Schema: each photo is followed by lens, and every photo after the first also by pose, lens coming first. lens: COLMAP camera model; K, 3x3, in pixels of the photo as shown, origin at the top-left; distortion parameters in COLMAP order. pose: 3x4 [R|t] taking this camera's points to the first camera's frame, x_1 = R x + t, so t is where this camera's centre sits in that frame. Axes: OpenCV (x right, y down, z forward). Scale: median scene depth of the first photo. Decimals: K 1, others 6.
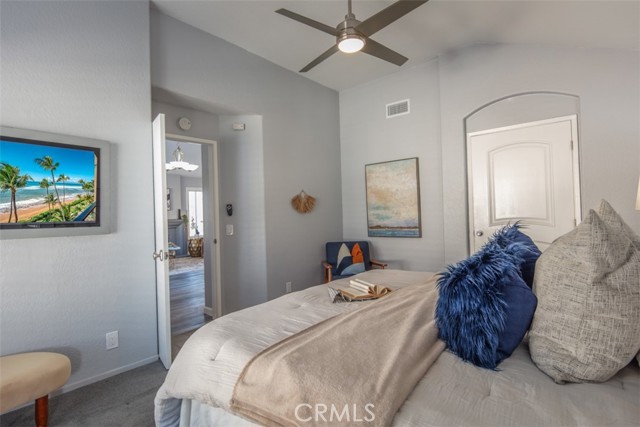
lens RADIAL K [[311.2, 0, 317.5], [0, 311.2, 214.5], [0, 0, 1]] dist [-0.000392, -0.003329]
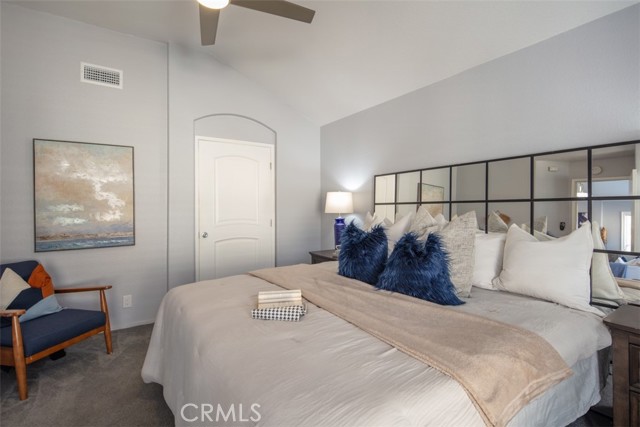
lens RADIAL K [[305.4, 0, 319.8], [0, 305.4, 208.9], [0, 0, 1]] dist [-0.000147, -0.000279]
pose [[0.267340, 0.019369, 0.963408, -0.312710], [0.007257, 0.999729, -0.022113, 0.000952], [-0.963575, 0.012904, 0.267127, 0.310134]]
